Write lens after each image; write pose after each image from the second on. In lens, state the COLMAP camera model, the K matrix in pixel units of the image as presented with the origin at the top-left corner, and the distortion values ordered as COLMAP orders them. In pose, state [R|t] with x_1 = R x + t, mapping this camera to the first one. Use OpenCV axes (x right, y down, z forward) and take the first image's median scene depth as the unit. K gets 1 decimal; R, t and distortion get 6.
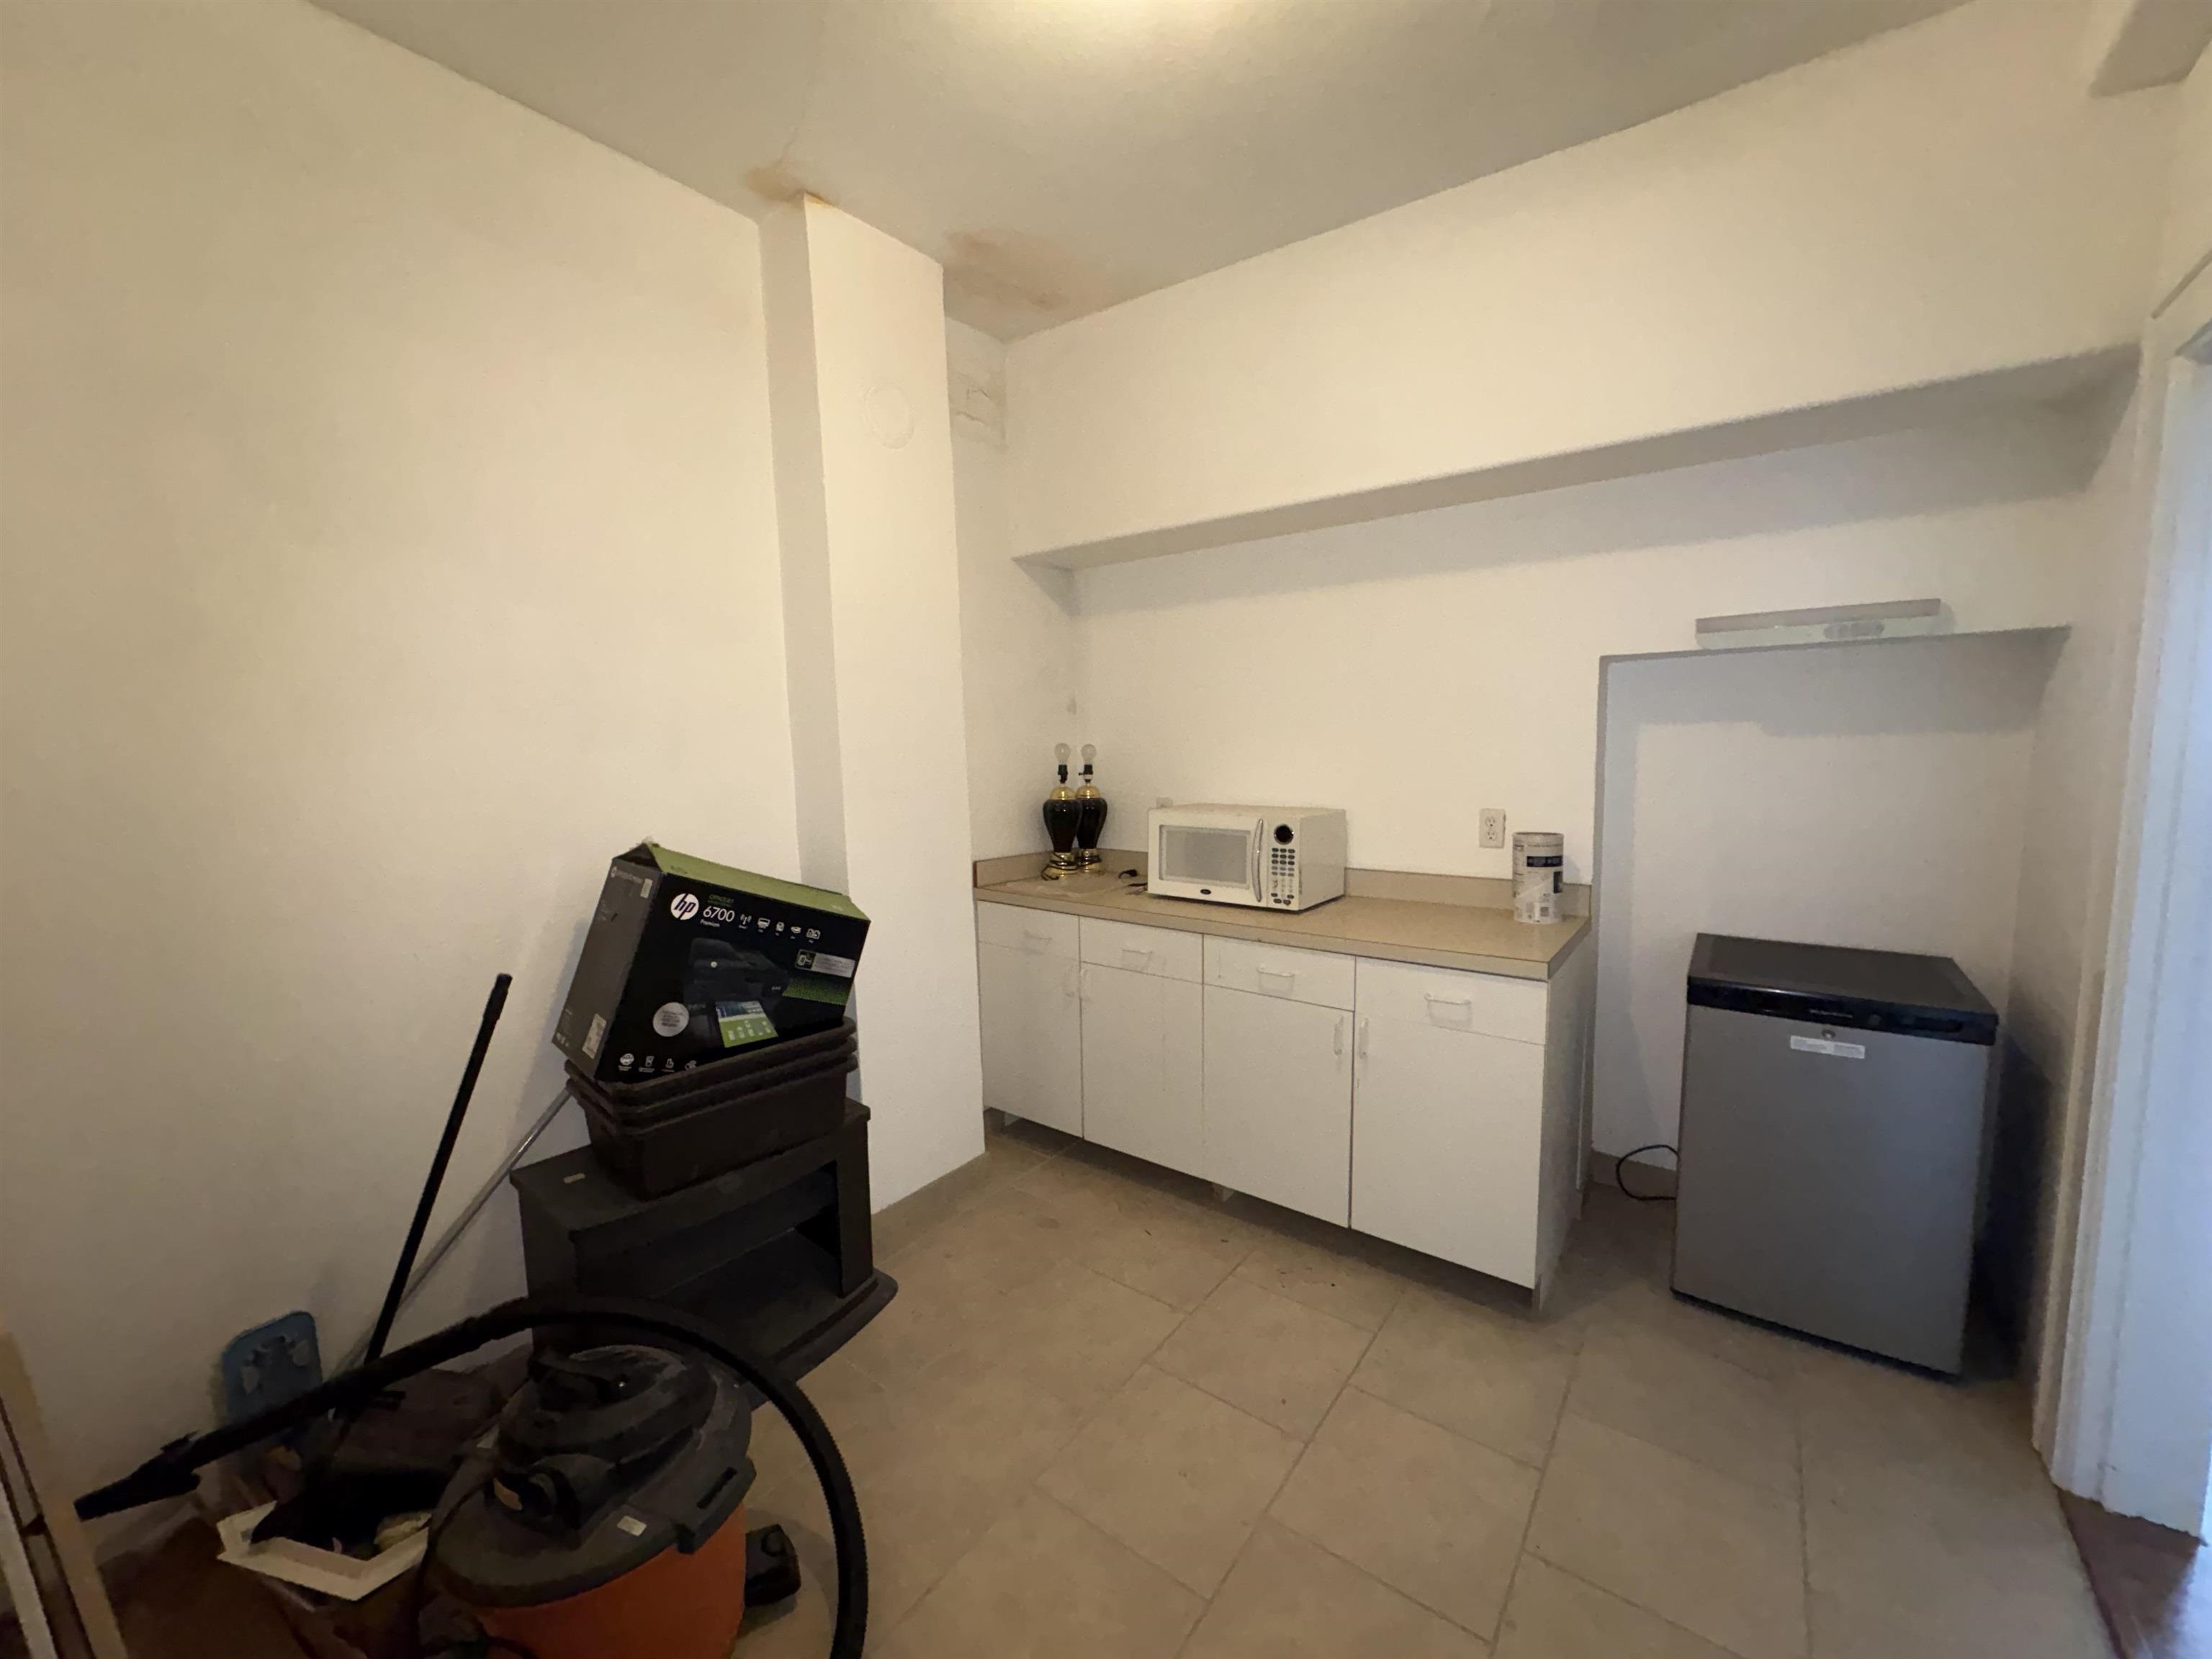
lens RADIAL K [[874.9, 0, 1106.0], [0, 874.9, 829.5], [0, 0, 1]] dist [0.000706, 0.000486]
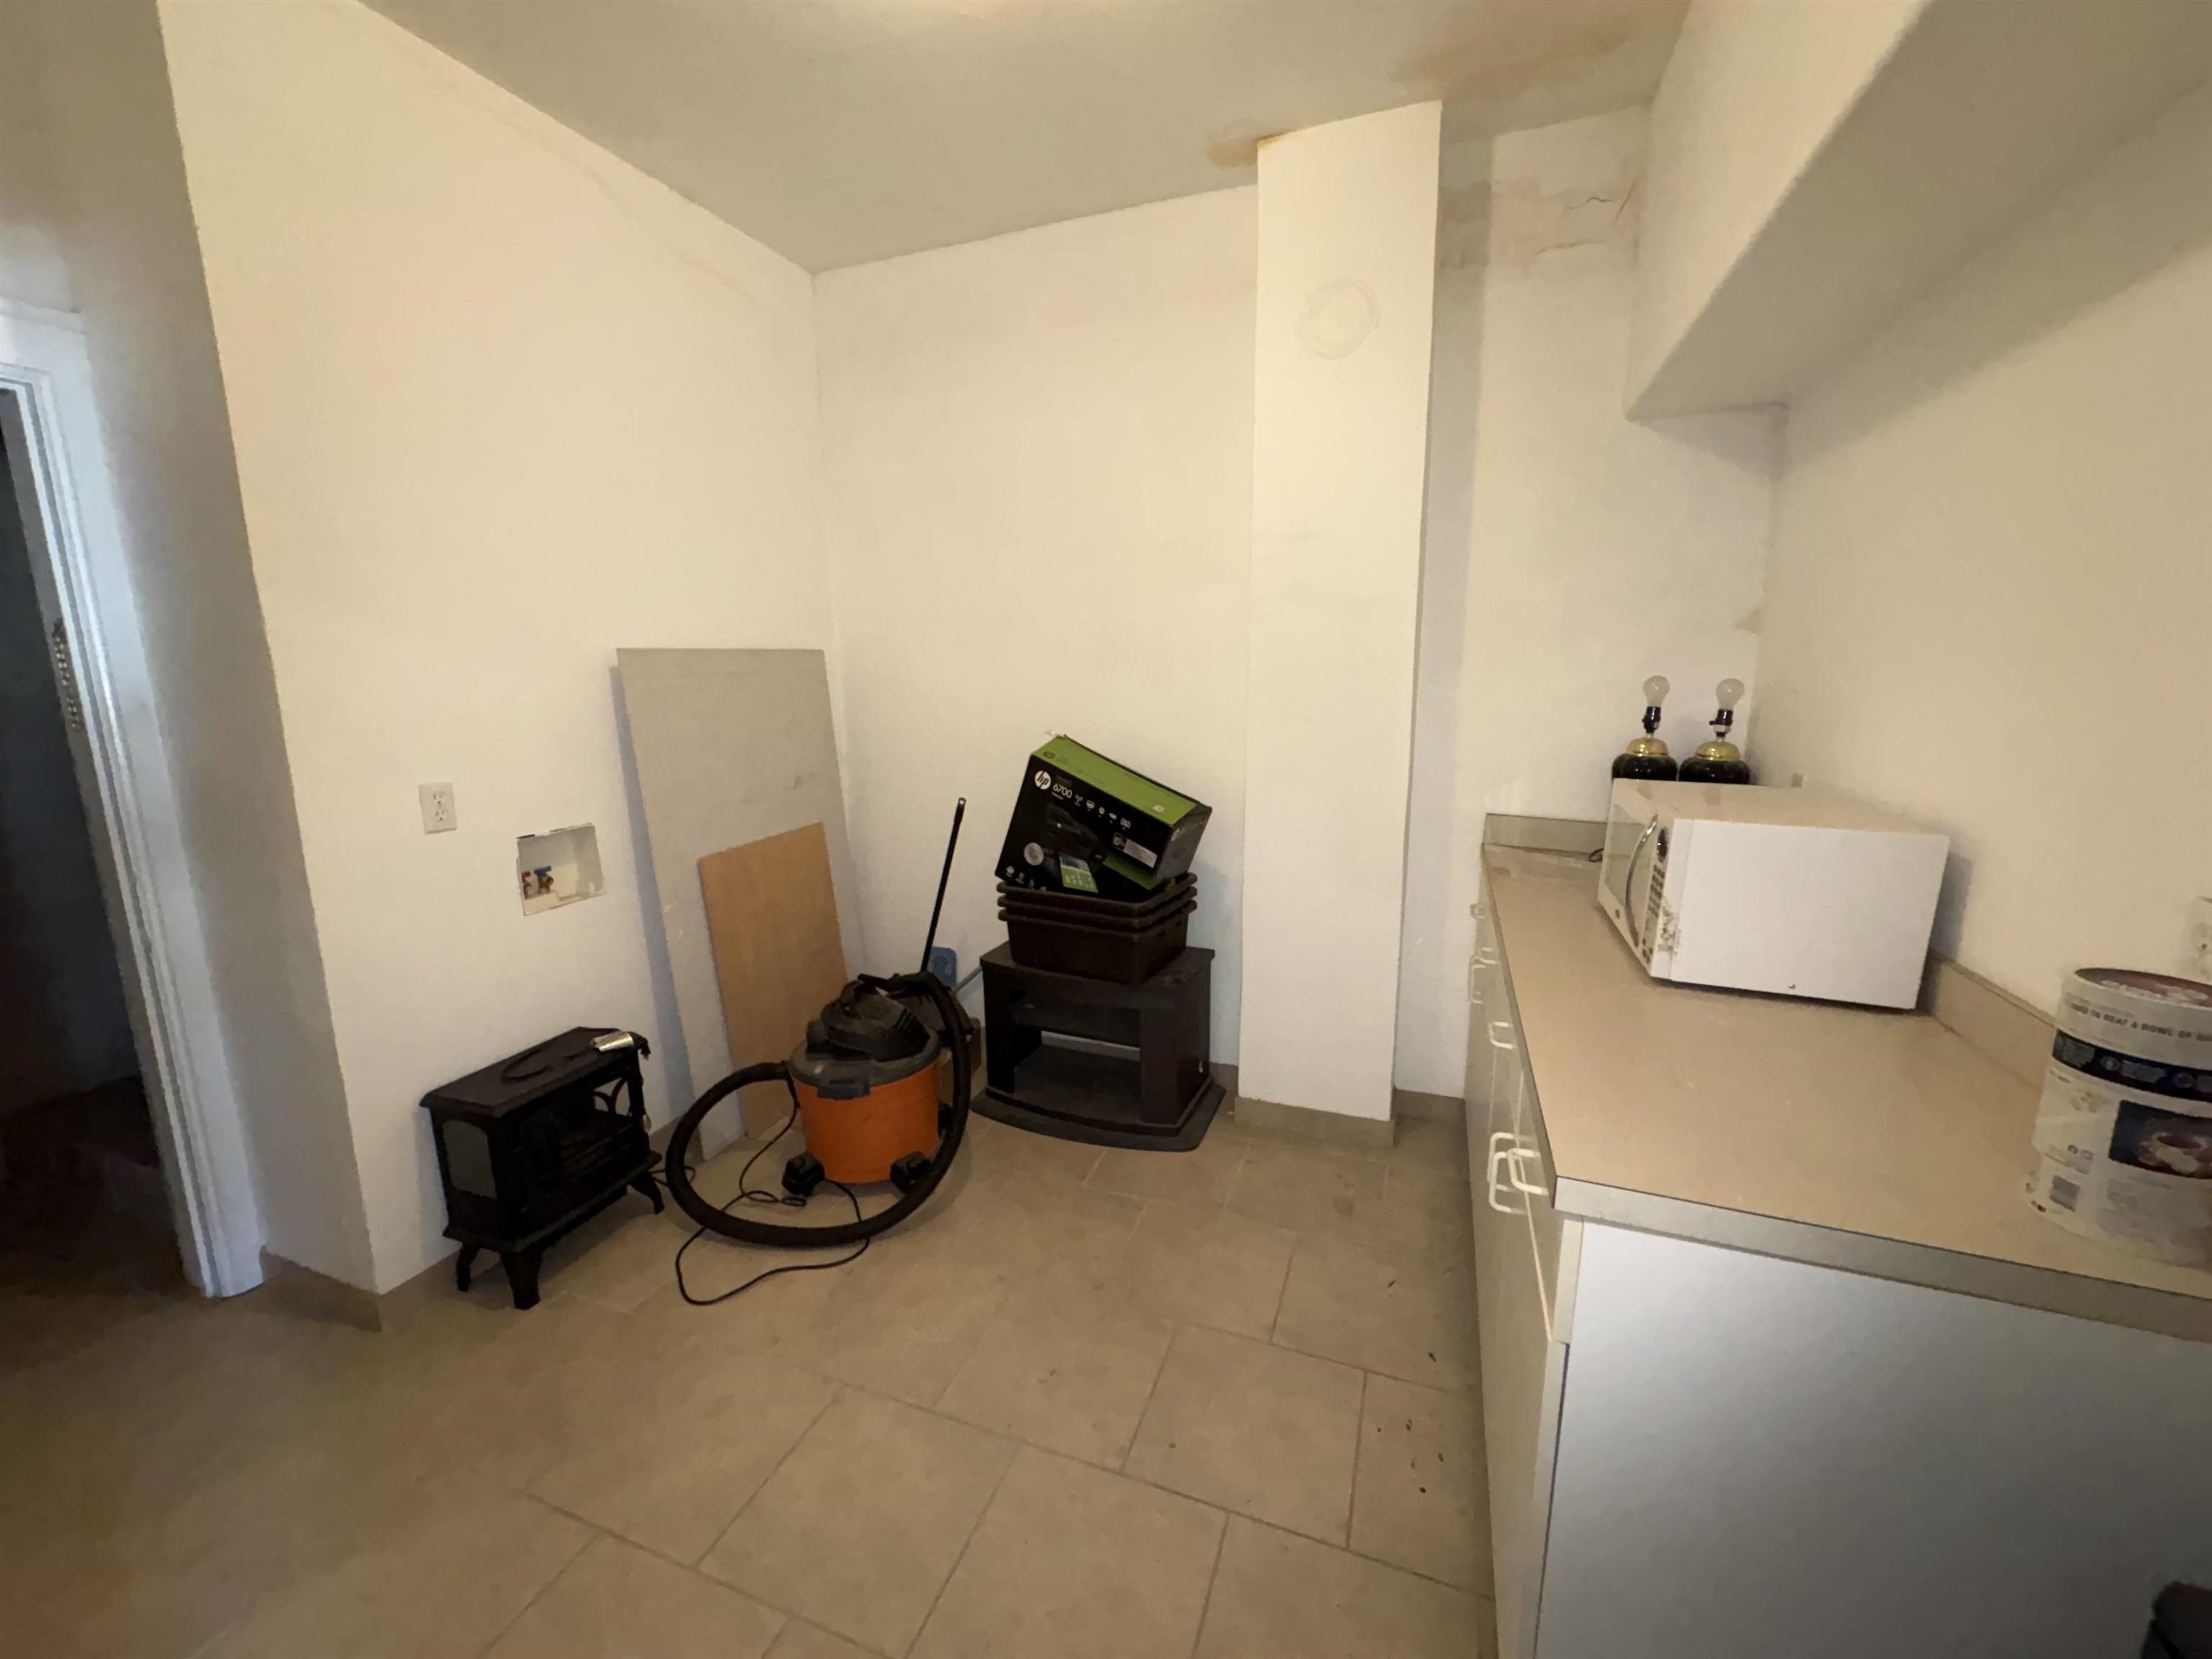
lens RADIAL K [[874.9, 0, 1106.0], [0, 874.9, 829.5], [0, 0, 1]] dist [0.000706, 0.000486]
pose [[0.272306, 0.195198, -0.942203, 0.869427], [-0.107697, 0.979237, 0.171745, -0.086174], [0.956165, 0.054705, 0.287675, 0.643631]]
